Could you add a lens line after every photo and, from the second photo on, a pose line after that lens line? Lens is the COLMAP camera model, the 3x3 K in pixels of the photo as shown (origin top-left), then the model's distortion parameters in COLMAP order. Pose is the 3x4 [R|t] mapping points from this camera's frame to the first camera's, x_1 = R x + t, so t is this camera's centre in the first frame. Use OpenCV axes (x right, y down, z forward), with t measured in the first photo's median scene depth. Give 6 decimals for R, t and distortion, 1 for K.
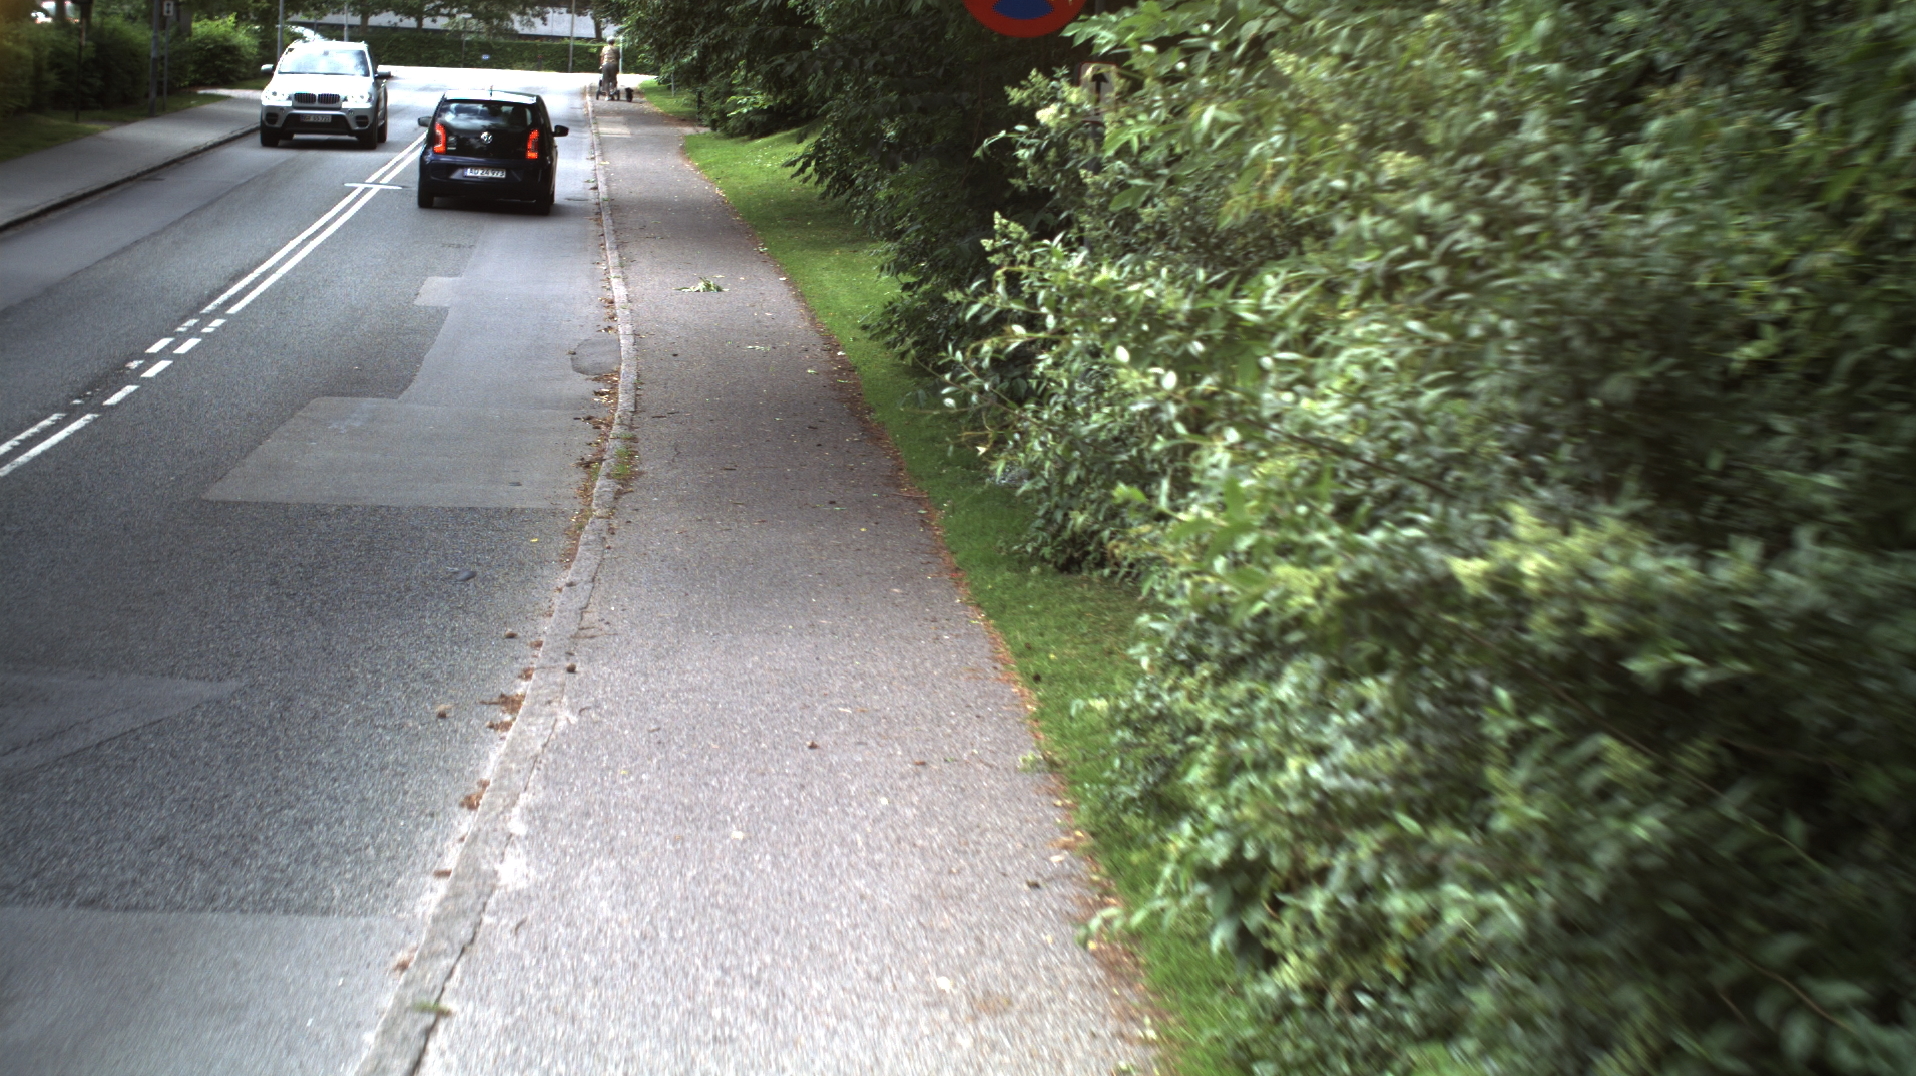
lens RADIAL K [[3335.0, 0, 958.0], [0, 3335.0, 538.0], [0, 0, 1]] dist [-0.303947, 0.369872]
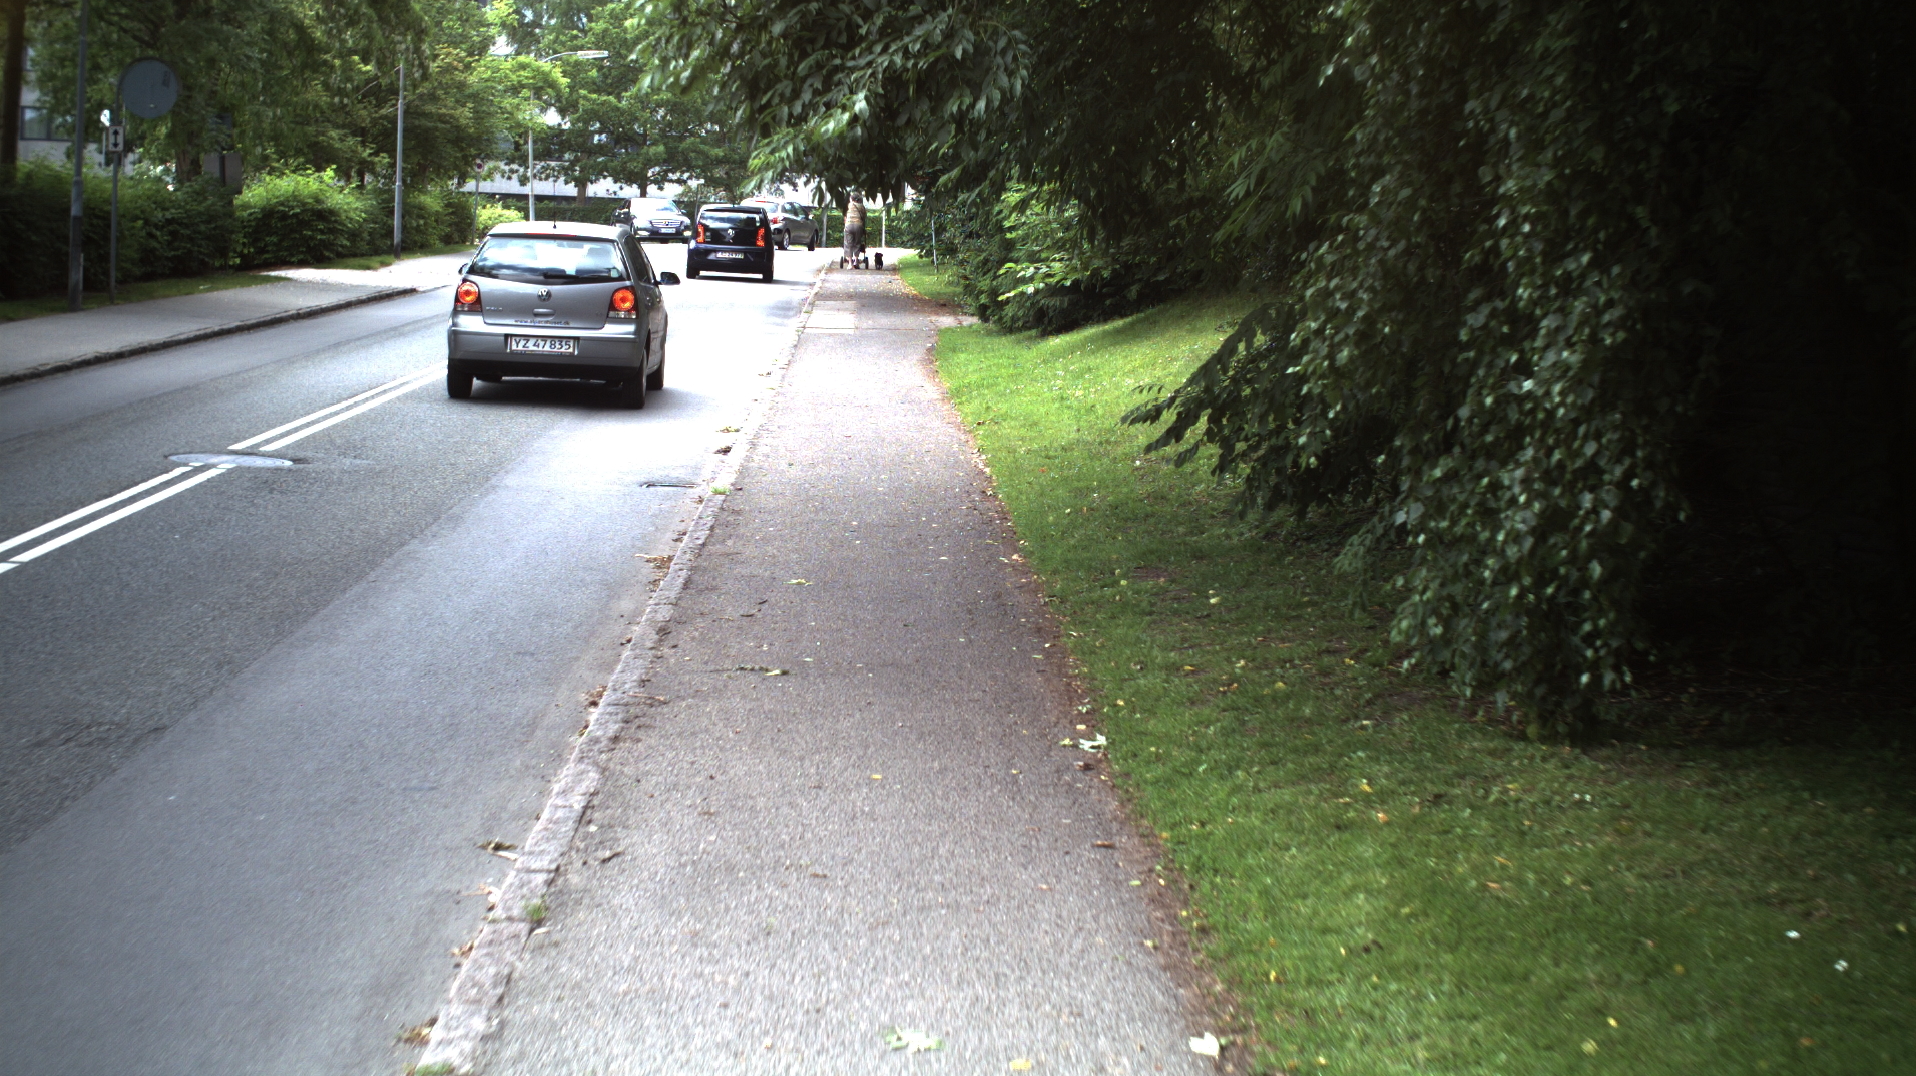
lens RADIAL K [[3335.0, 0, 958.0], [0, 3335.0, 538.0], [0, 0, 1]] dist [-0.303947, 0.369872]
pose [[0.996120, -0.011619, -0.087240, -0.052405], [0.006901, 0.998507, -0.054183, -0.105517], [0.087740, 0.053371, 0.994713, 0.824722]]
